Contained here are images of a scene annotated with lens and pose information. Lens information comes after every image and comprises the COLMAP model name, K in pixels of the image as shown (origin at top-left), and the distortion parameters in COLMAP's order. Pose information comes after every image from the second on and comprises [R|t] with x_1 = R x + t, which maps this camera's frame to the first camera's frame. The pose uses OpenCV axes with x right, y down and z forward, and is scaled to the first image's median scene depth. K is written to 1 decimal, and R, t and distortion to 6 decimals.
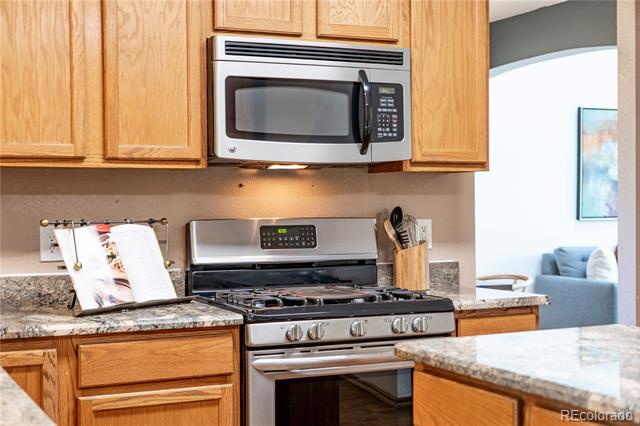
lens RADIAL K [[1013.4, 0, 320.0], [0, 1013.4, 213.0], [0, 0, 1]] dist [0.009765, -0.005052]
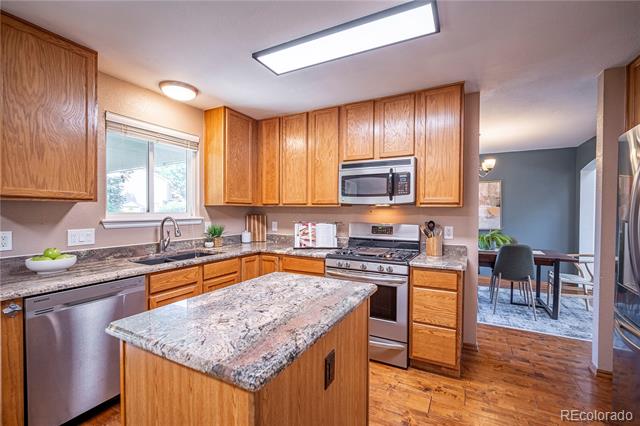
lens RADIAL K [[279.5, 0, 320.0], [0, 279.5, 213.0], [0, 0, 1]] dist [-0.002964, -0.000446]
pose [[0.606662, 0.017994, -0.794757, 0.529001], [-0.019569, 0.999779, 0.007698, -0.029002], [0.794719, 0.010883, 0.606879, 0.433558]]
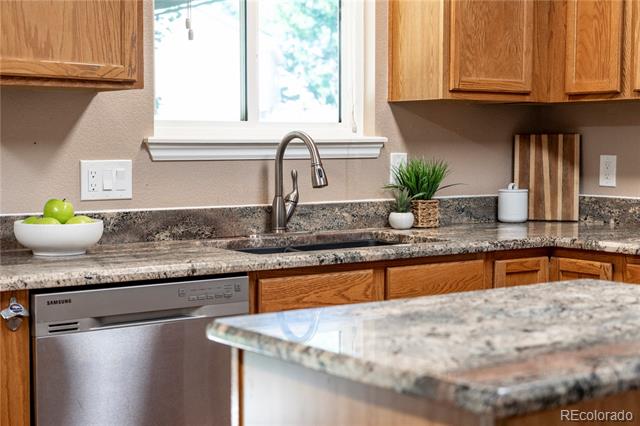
lens RADIAL K [[1058.2, 0, 320.0], [0, 1058.2, 213.0], [0, 0, 1]] dist [0.039114, 0.063298]
pose [[0.200159, 0.076577, -0.976766, 0.689704], [-0.015874, 0.997064, 0.074916, -0.003397], [0.979635, 0.000510, 0.200786, 0.383593]]
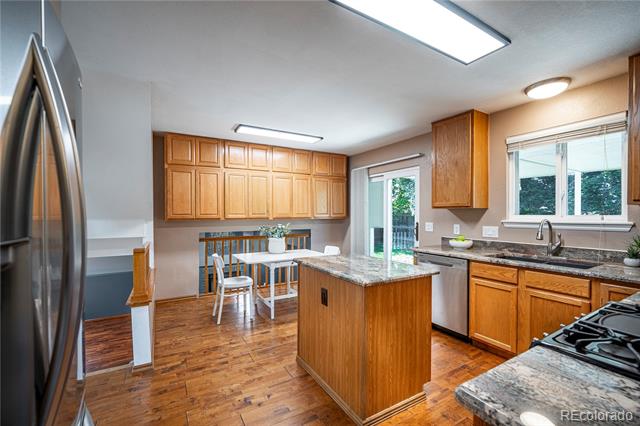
lens RADIAL K [[279.5, 0, 320.0], [0, 279.5, 213.0], [0, 0, 1]] dist [-0.002964, -0.000446]
pose [[-0.995011, 0.011990, -0.099040, 0.341522], [0.011171, 0.999899, 0.008825, -0.035120], [0.099136, 0.007675, -0.995044, 1.263738]]
